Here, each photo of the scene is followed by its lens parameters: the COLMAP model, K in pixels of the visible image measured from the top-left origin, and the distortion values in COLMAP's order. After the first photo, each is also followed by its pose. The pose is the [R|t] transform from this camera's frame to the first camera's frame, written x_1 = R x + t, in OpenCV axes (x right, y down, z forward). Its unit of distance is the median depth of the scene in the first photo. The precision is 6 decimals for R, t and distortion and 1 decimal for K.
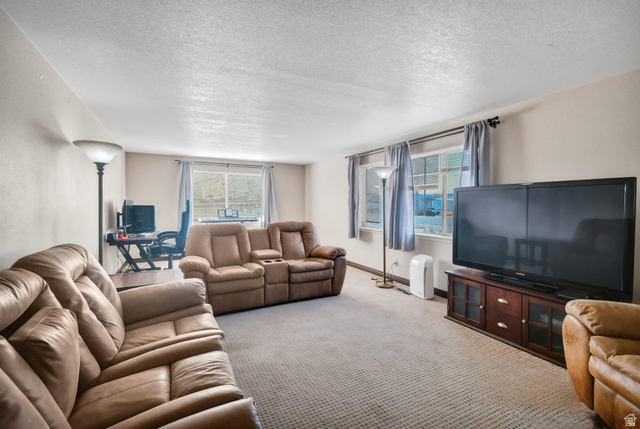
lens RADIAL K [[297.1, 0, 330.4], [0, 297.1, 214.4], [0, 0, 1]] dist [0.001791, -0.000306]
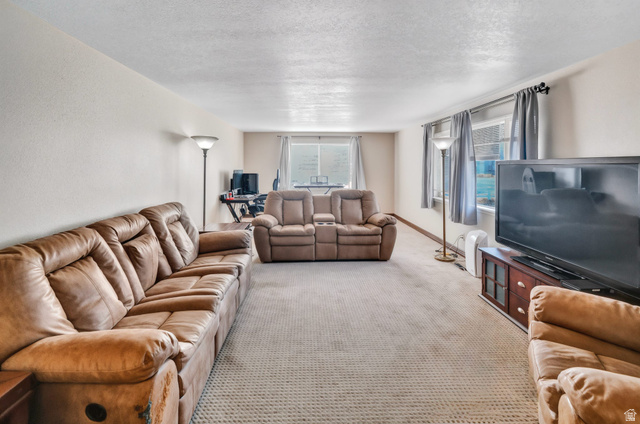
lens RADIAL K [[309.4, 0, 320.6], [0, 309.4, 167.7], [0, 0, 1]] dist [-0.002788, -0.000071]
pose [[0.902304, 0.001381, -0.431098, 0.294602], [-0.014702, 0.999512, -0.027570, -0.028345], [0.430850, 0.031214, 0.901884, -0.113780]]
